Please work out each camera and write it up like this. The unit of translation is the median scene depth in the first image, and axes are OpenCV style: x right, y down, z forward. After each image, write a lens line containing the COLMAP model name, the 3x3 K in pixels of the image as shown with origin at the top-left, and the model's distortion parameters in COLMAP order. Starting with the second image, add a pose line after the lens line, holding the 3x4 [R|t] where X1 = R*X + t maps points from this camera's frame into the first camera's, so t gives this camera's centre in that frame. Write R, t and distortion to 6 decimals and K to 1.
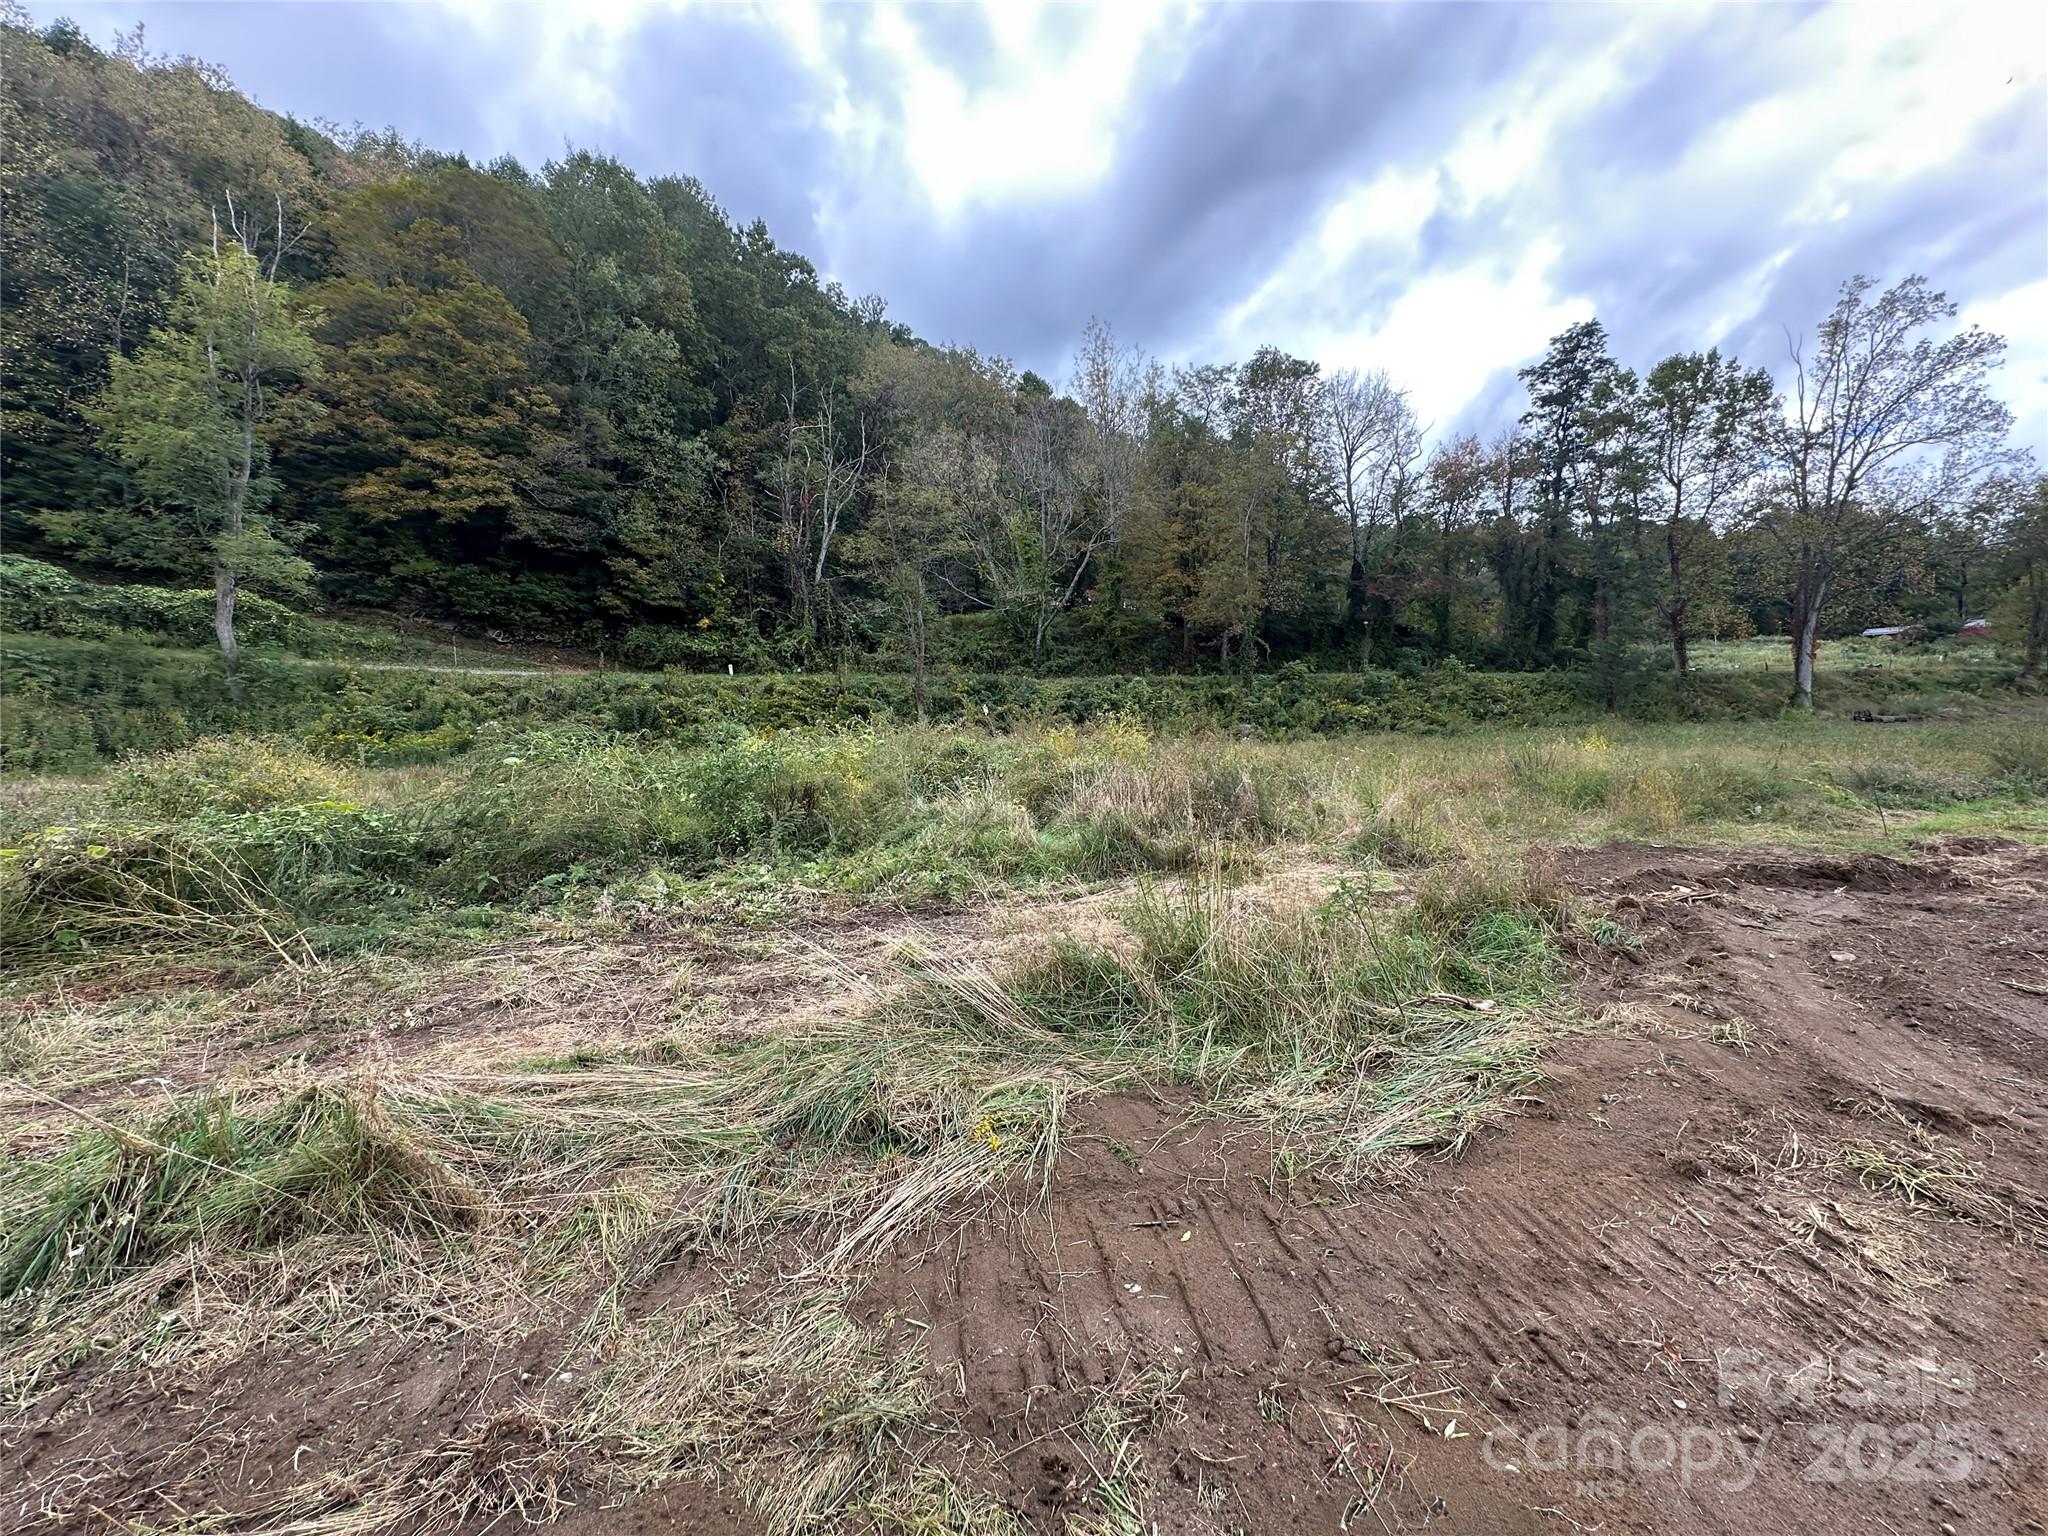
lens RADIAL K [[822.2, 0, 1024.0], [0, 822.2, 768.0], [0, 0, 1]] dist [0.000827, 0.000313]
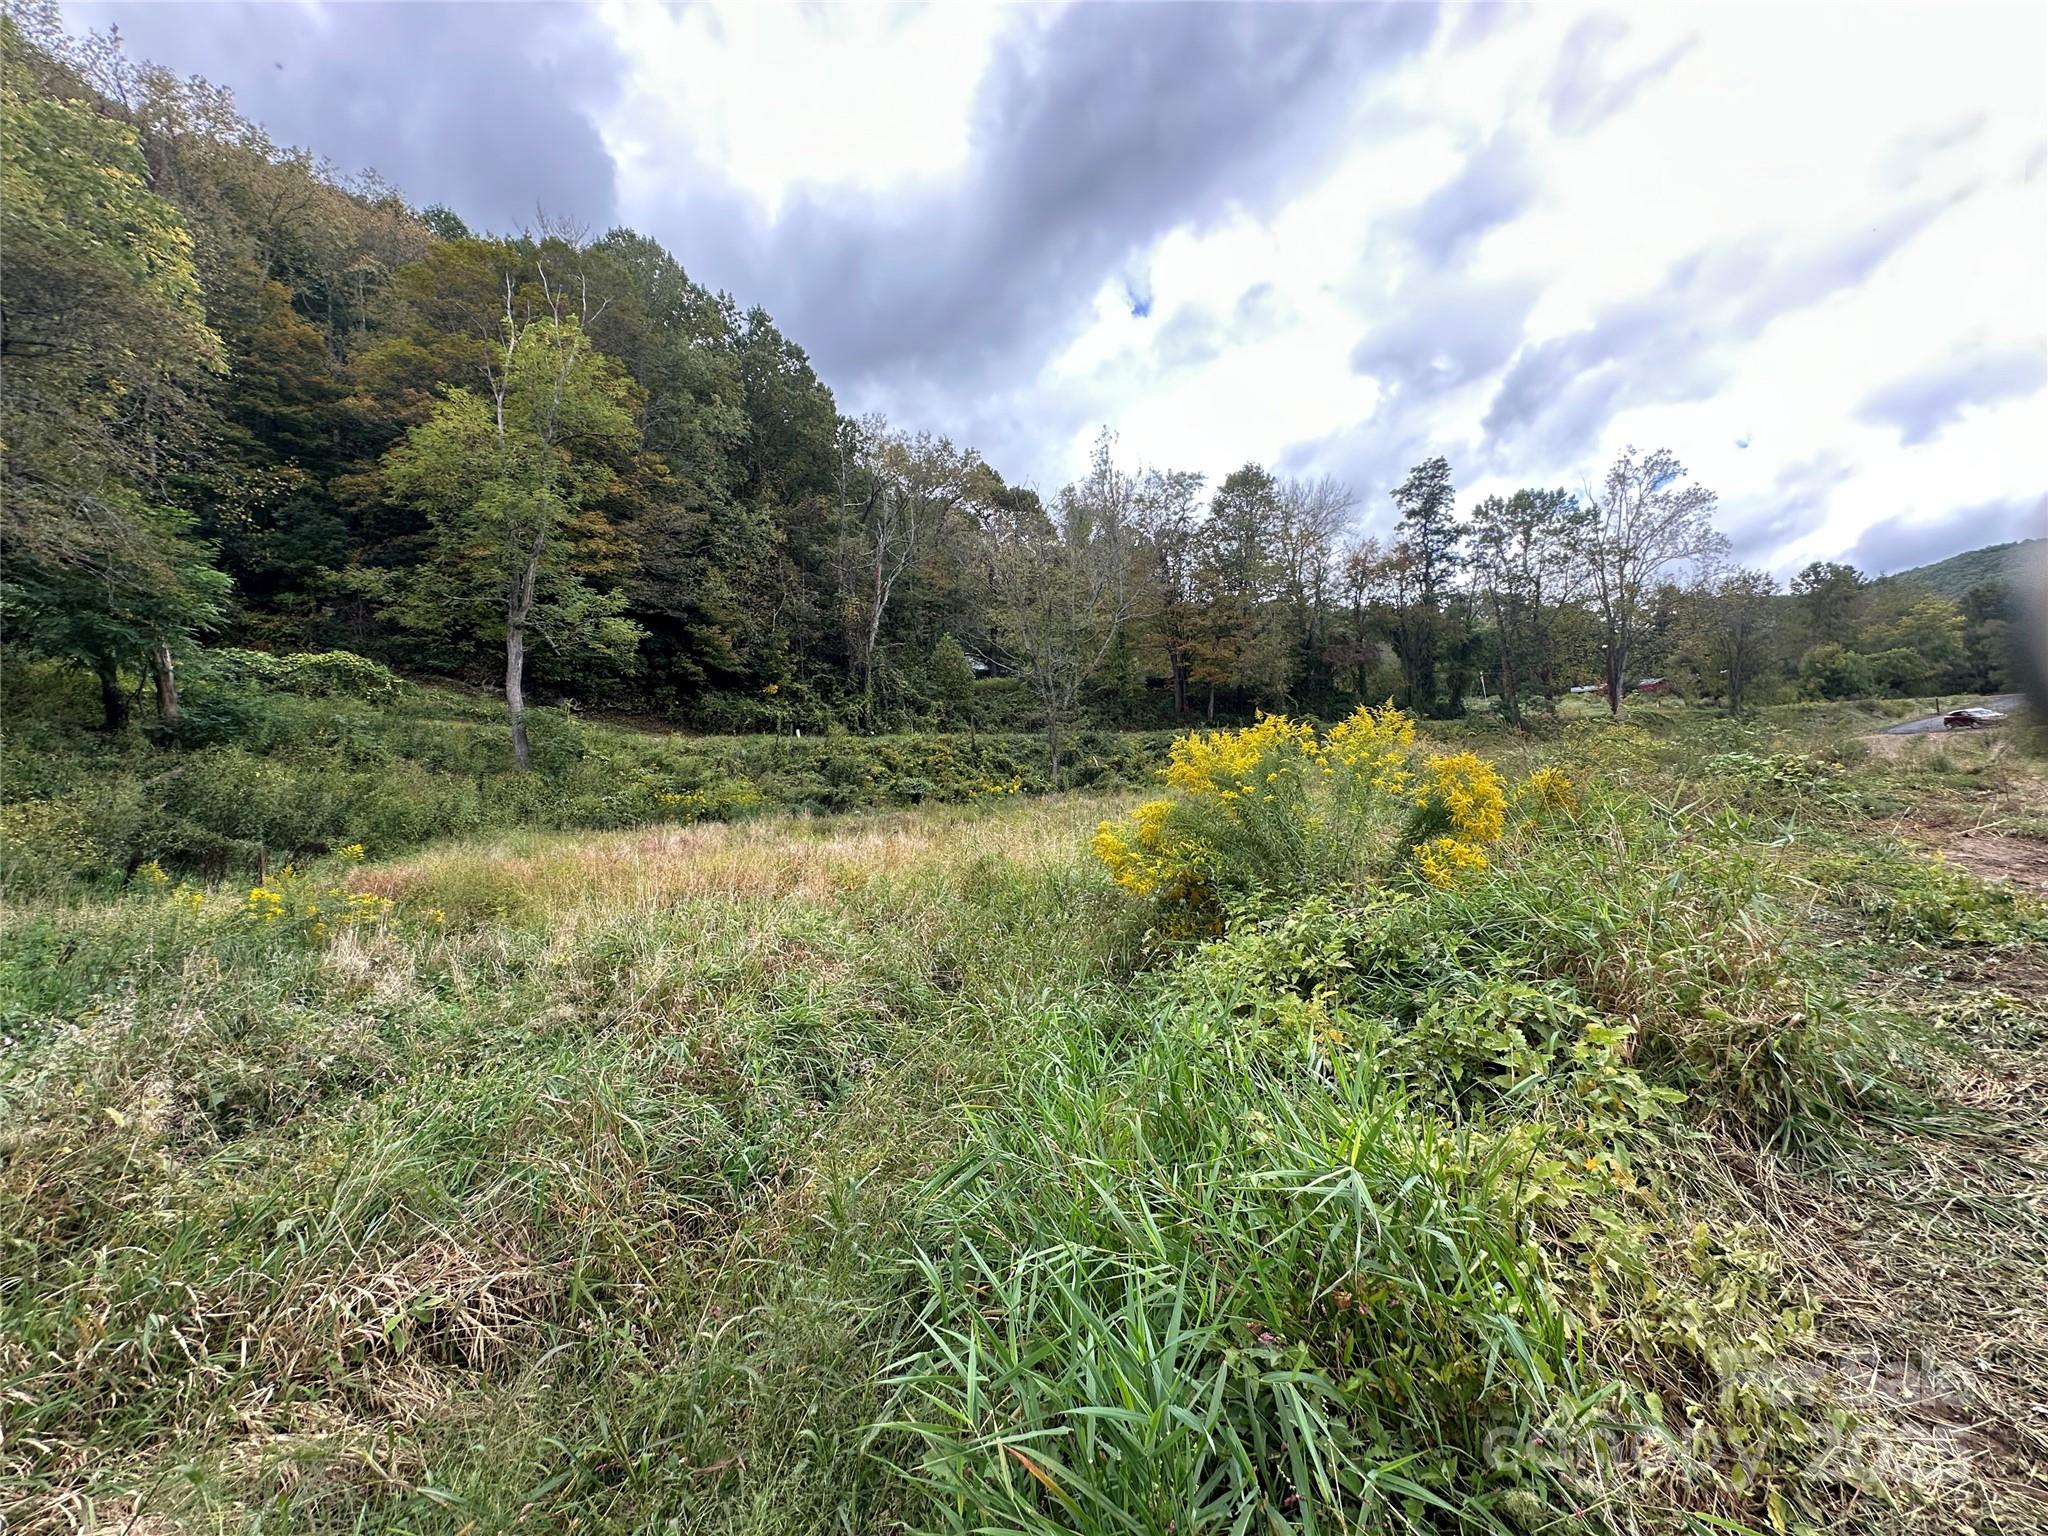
lens RADIAL K [[822.2, 0, 1024.0], [0, 822.2, 768.0], [0, 0, 1]] dist [0.000827, 0.000313]
pose [[0.960175, -0.035848, 0.277091, -0.375473], [0.058827, 0.995442, -0.075062, 0.013920], [-0.273137, 0.088373, 0.957907, -0.042225]]
